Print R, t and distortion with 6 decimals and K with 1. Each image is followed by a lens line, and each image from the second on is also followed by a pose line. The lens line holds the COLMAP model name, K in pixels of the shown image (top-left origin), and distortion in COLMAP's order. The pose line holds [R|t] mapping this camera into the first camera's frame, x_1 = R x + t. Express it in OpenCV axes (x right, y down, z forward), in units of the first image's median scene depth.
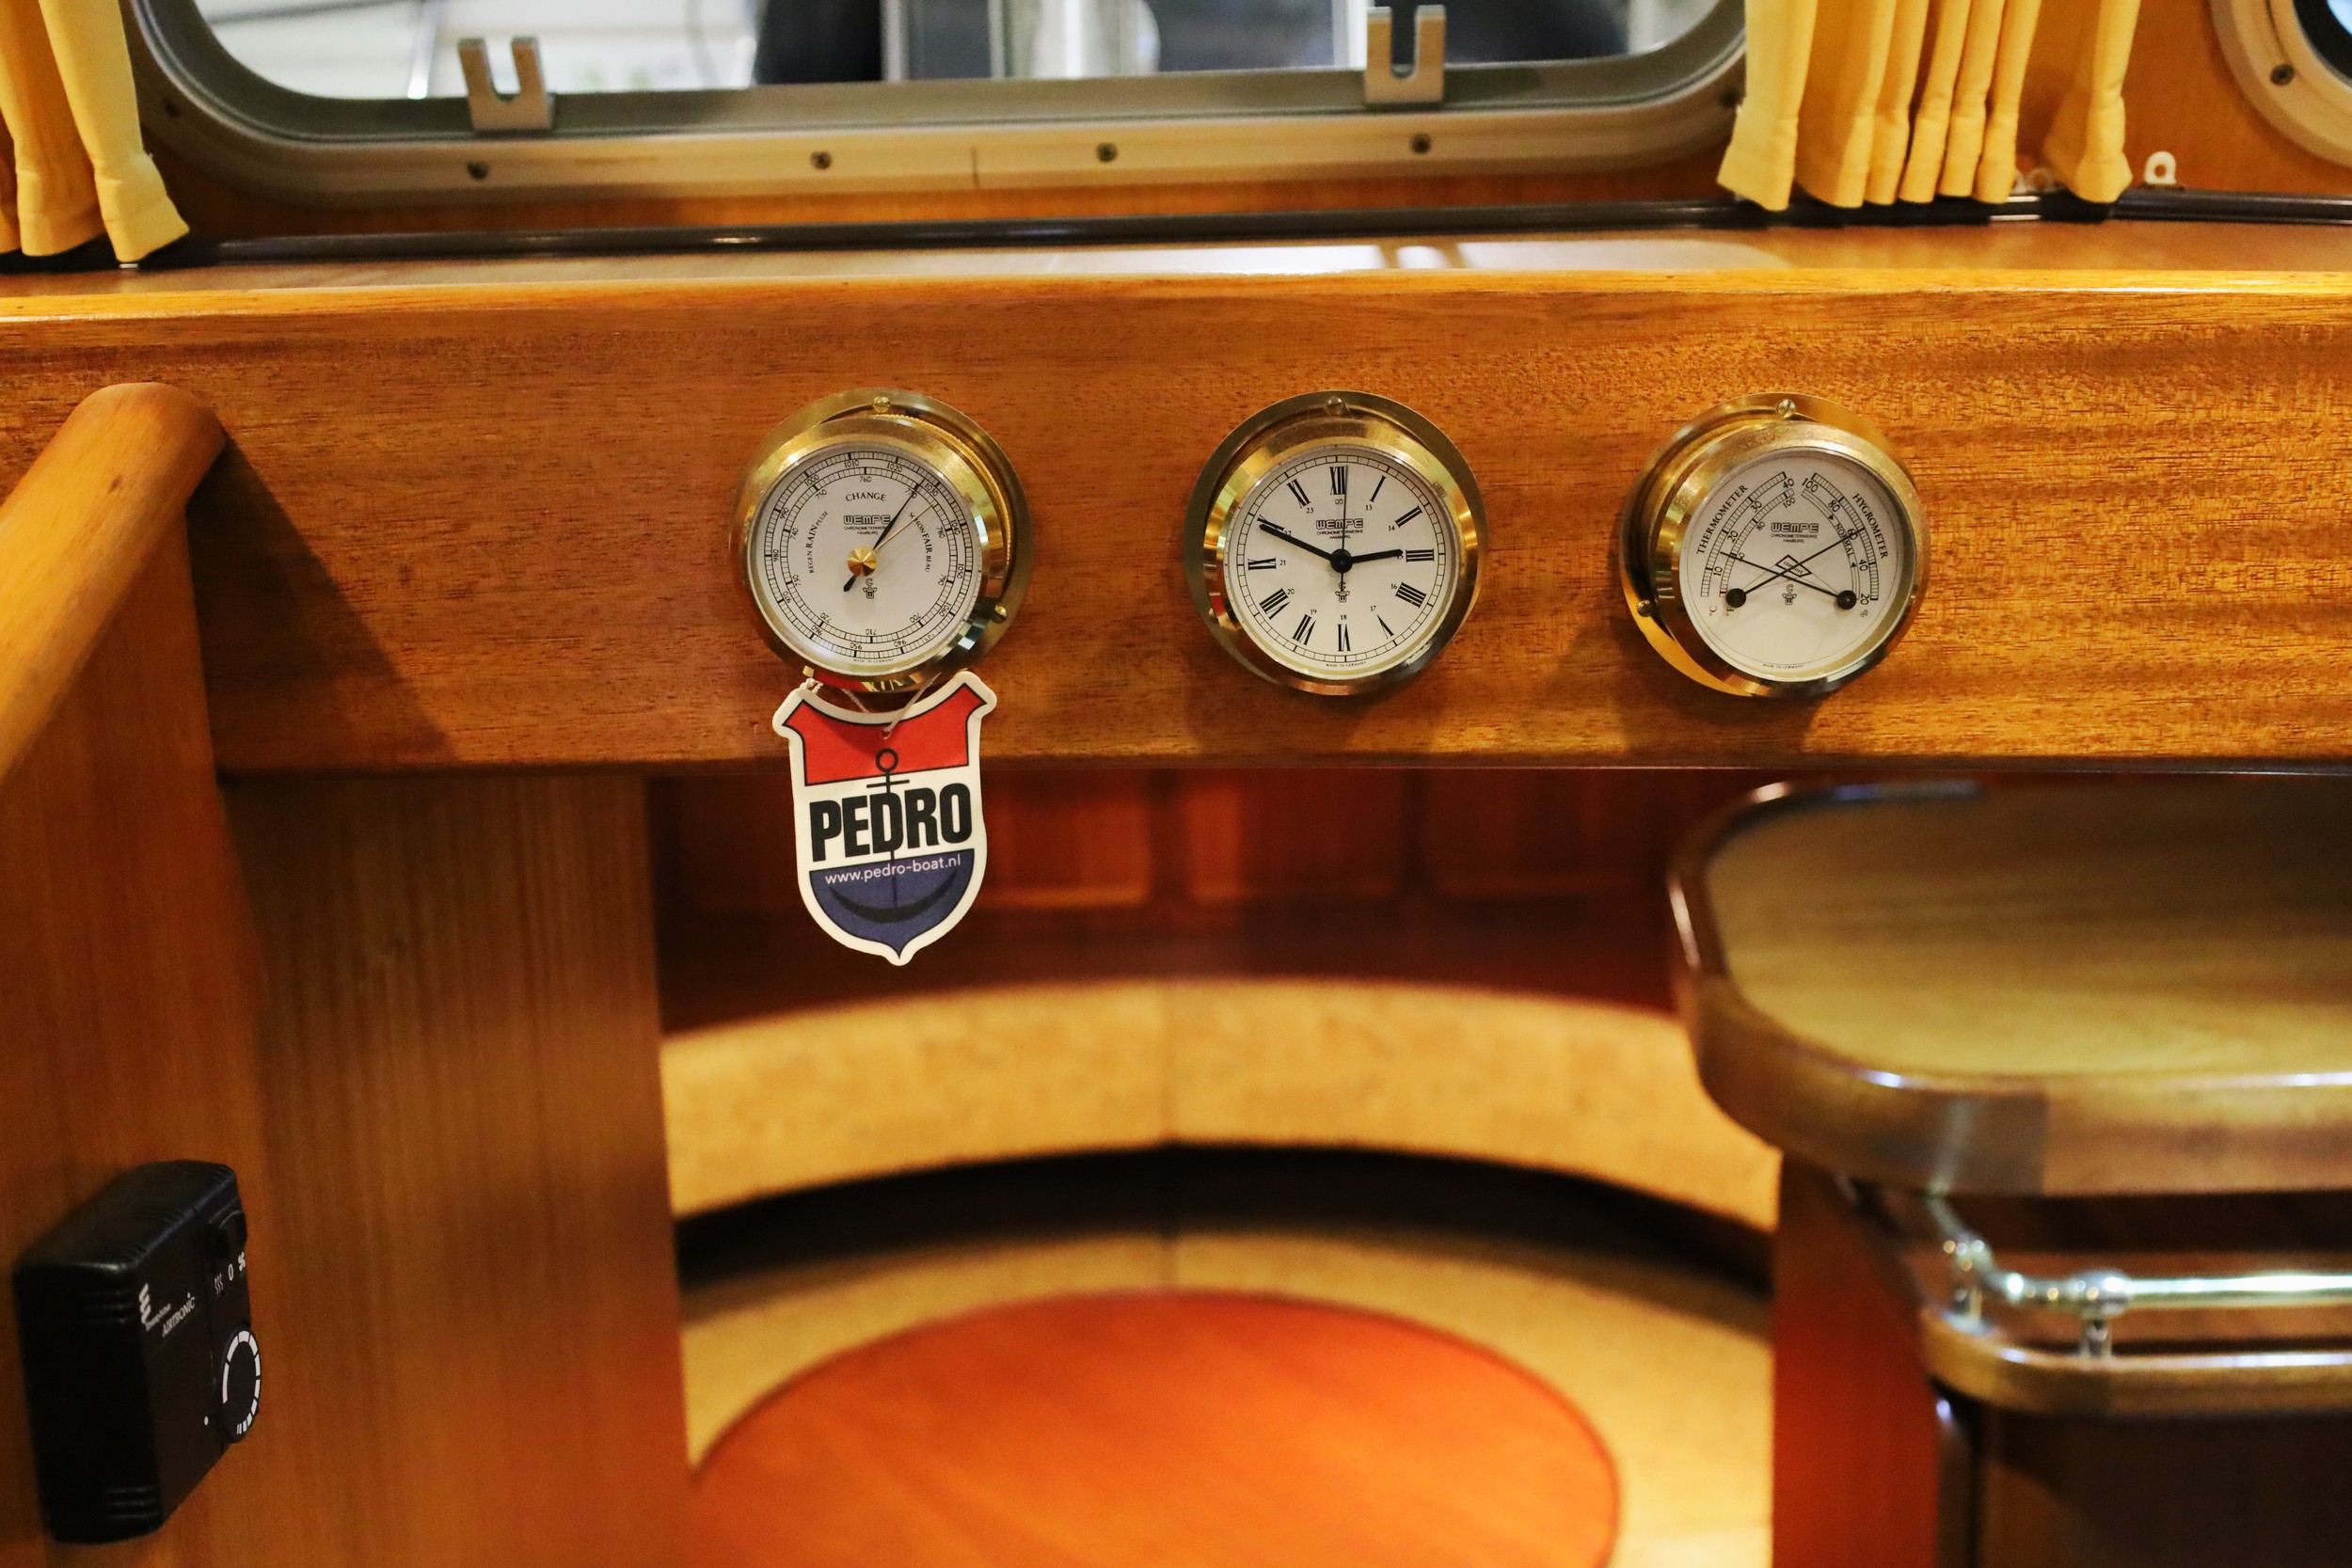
lens RADIAL K [[2690.4, 0, 1192.8], [0, 2690.4, 780.1], [0, 0, 1]] dist [0.008741, 0.000000]
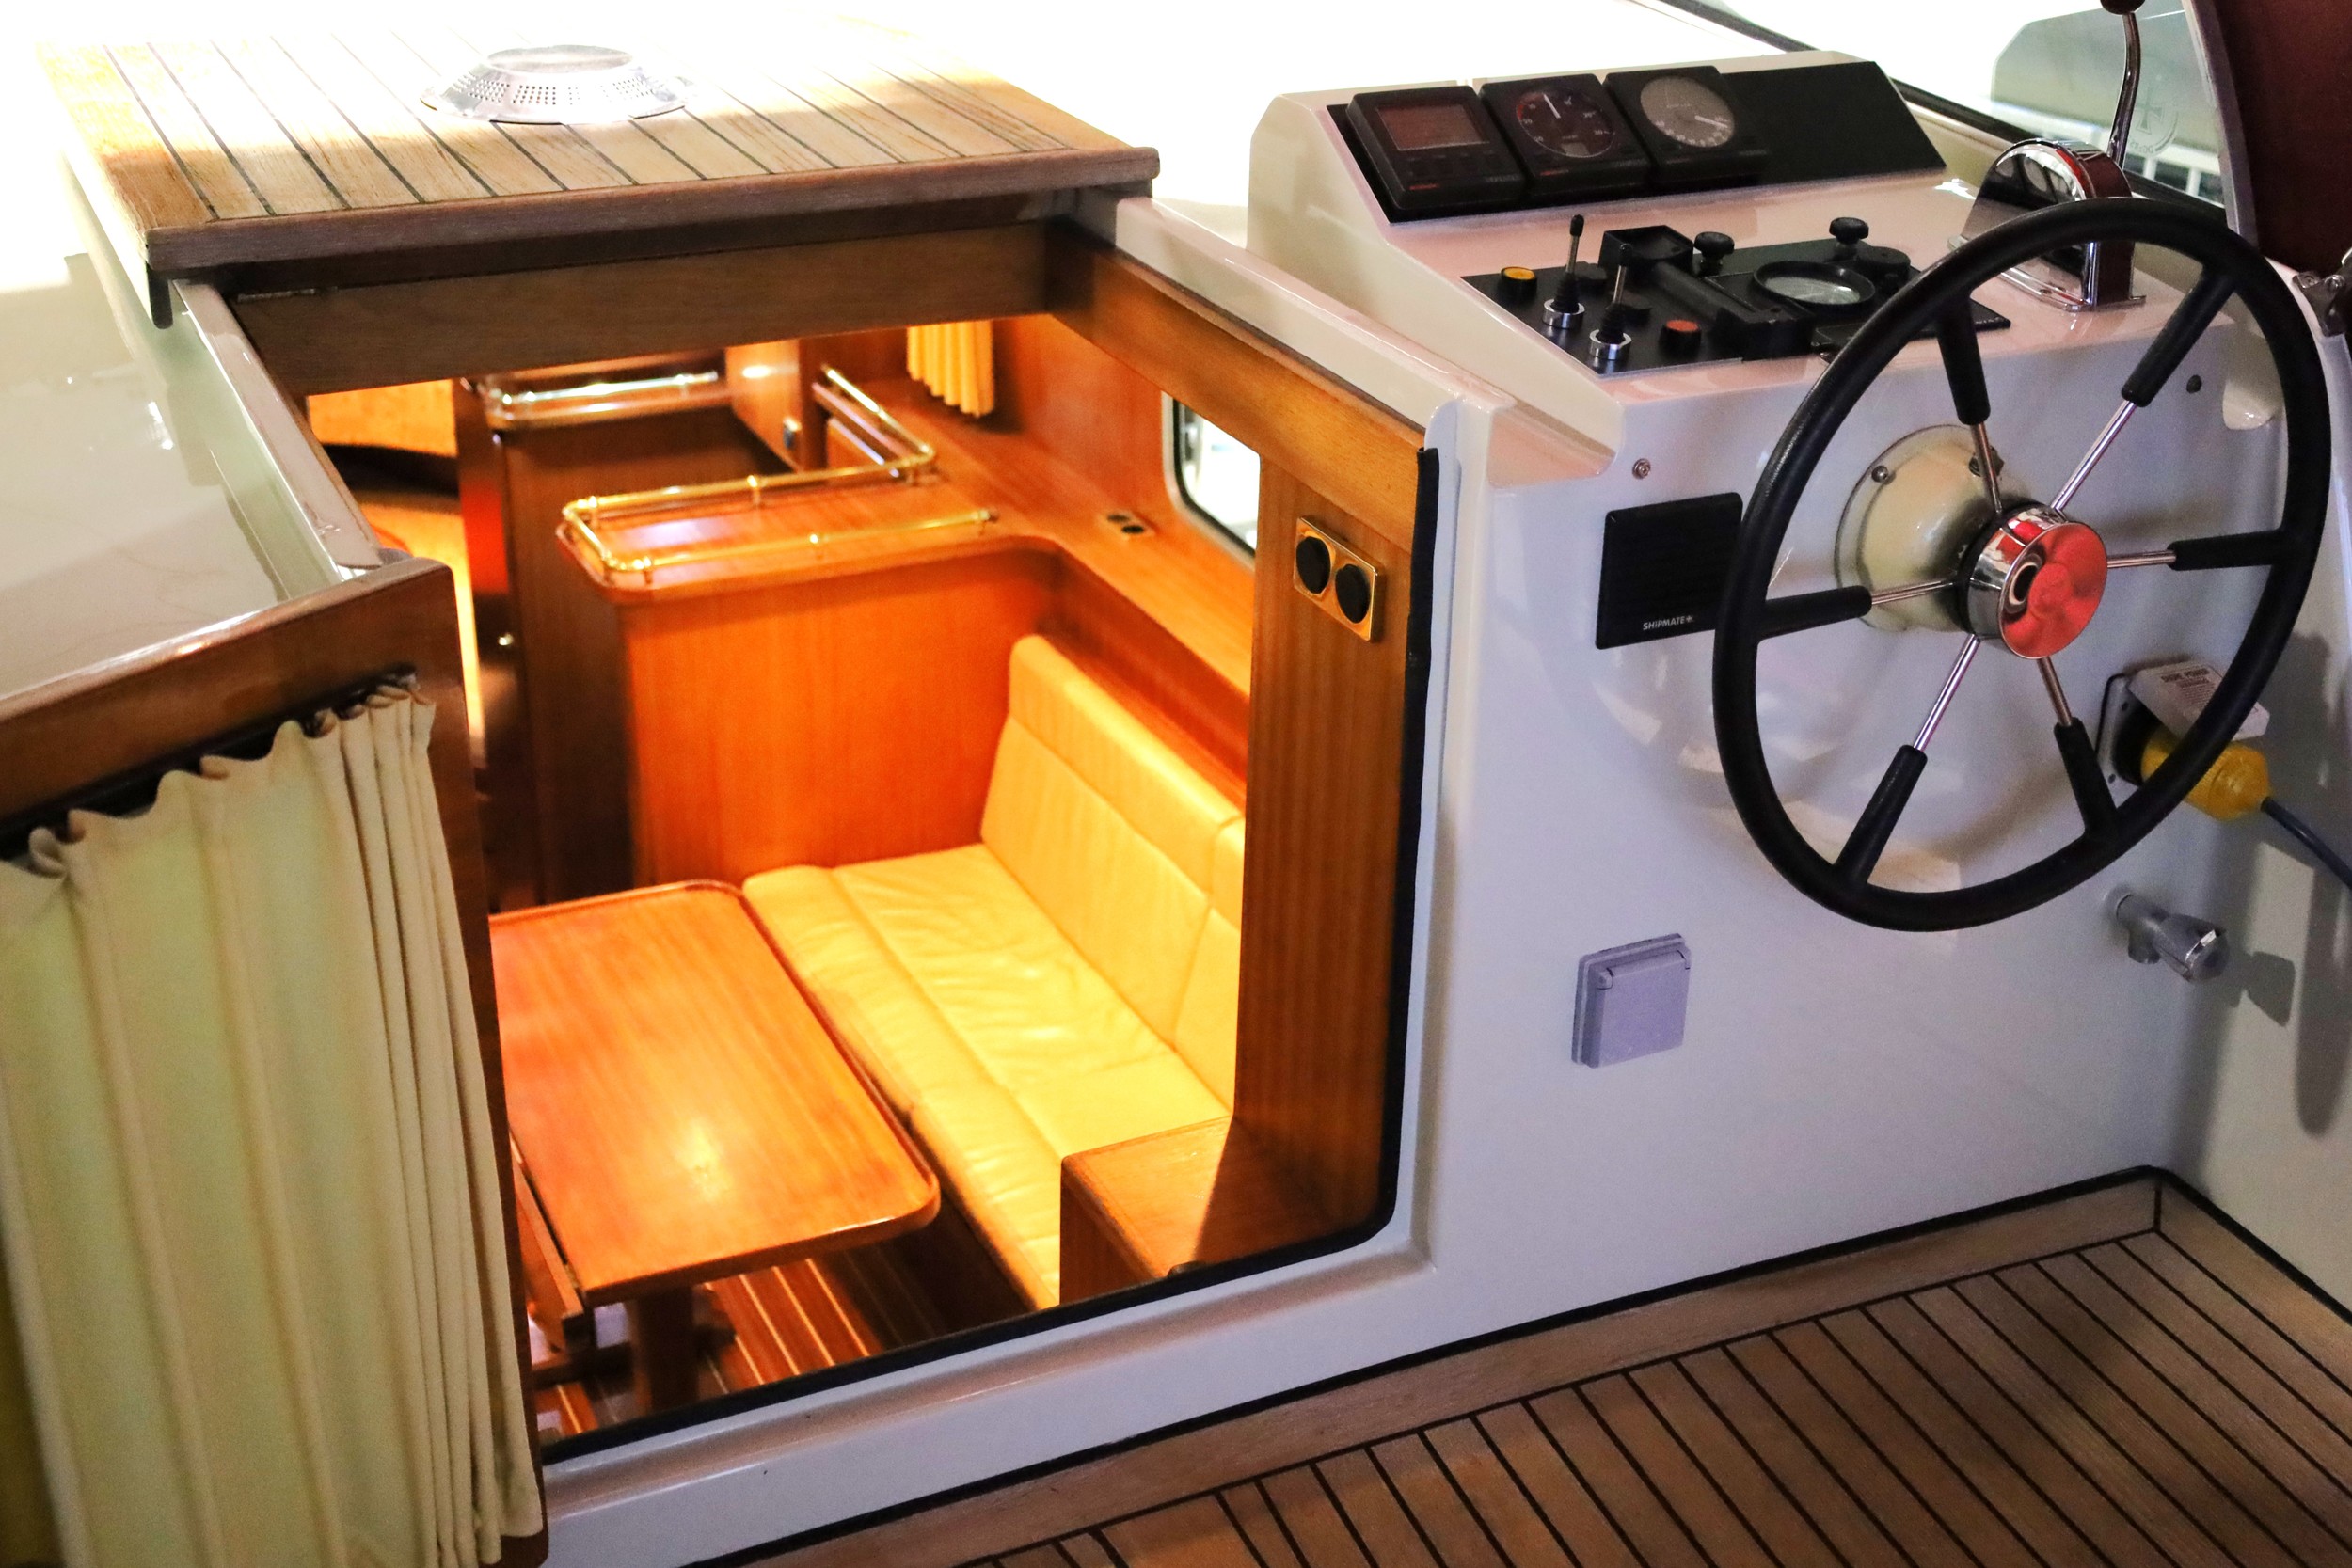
lens RADIAL K [[2898.0, 0, 1173.5], [0, 2898.0, 862.9], [0, 0, 1]] dist [0.145348, 0.000000]
pose [[0.901913, -0.152637, 0.404047, -0.962297], [0.049938, 0.966052, 0.253475, -0.292076], [-0.429021, -0.208435, 0.878918, -4.907520]]
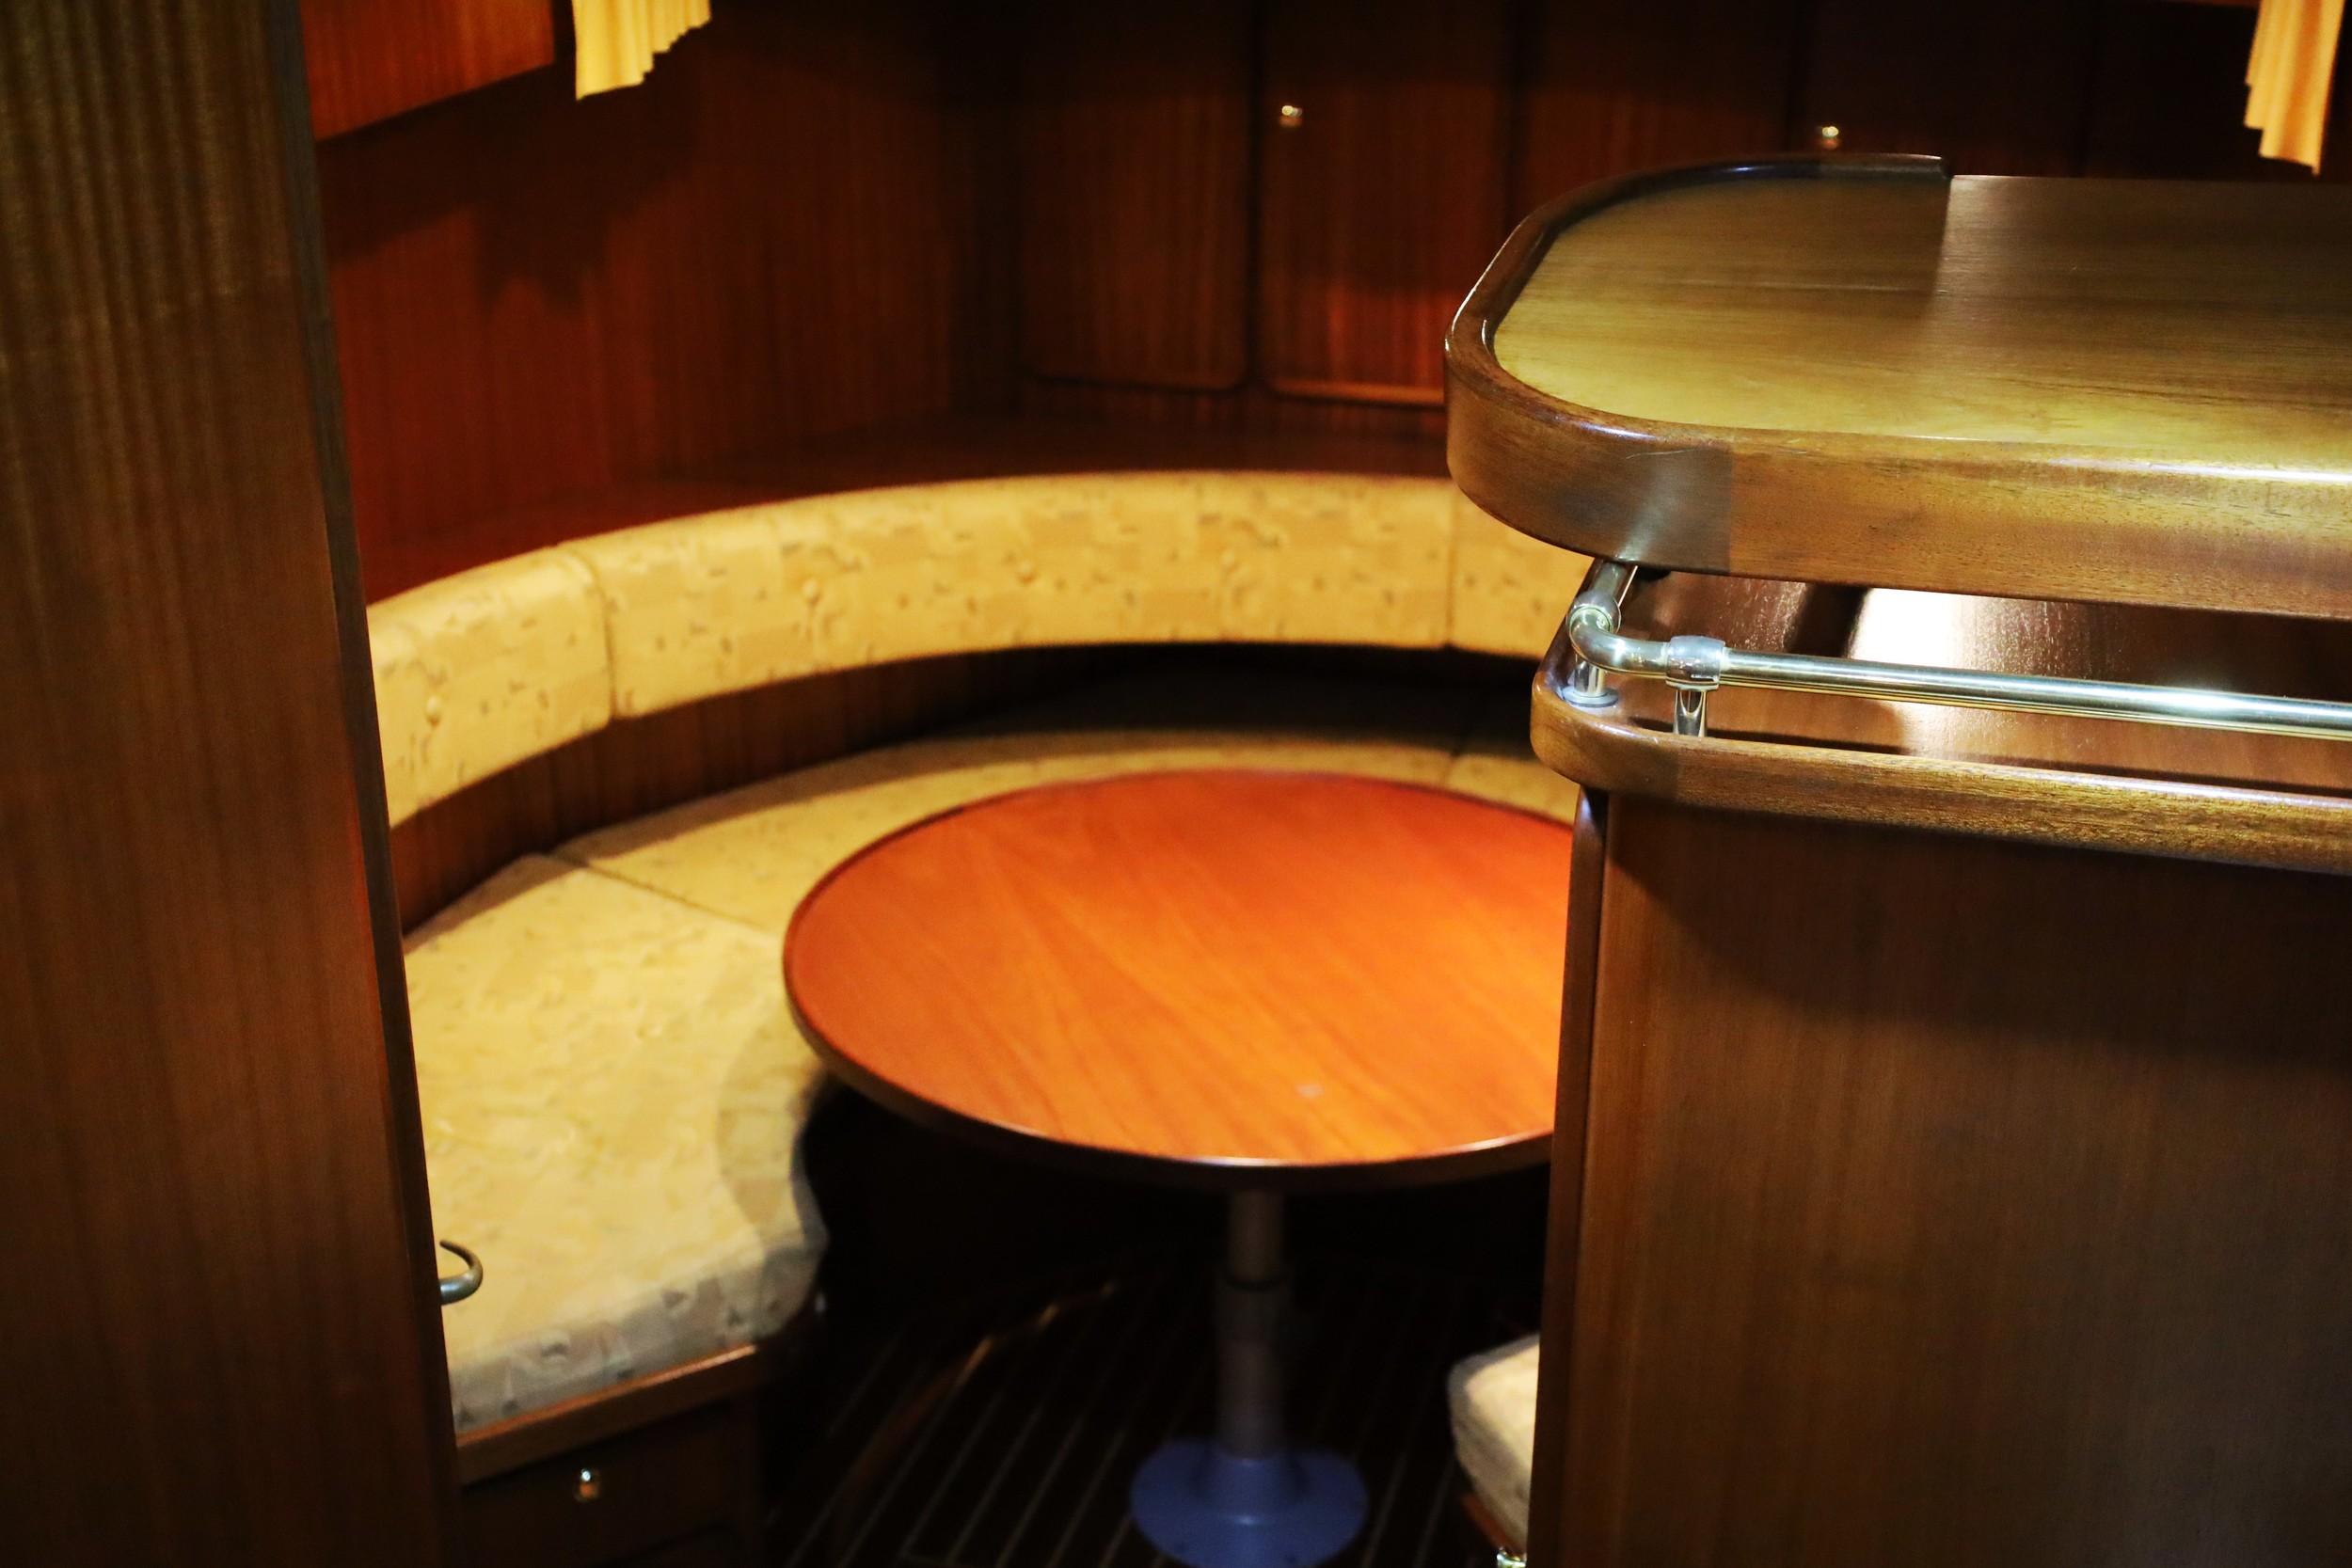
lens RADIAL K [[2690.4, 0, 1165.7], [0, 2690.4, 787.7], [0, 0, 1]] dist [0.008741, 0.000000]
pose [[0.962191, 0.131721, -0.238409, 0.540922], [-0.094045, 0.982122, 0.163069, 0.148846], [0.255626, -0.134482, 0.957377, 0.179864]]
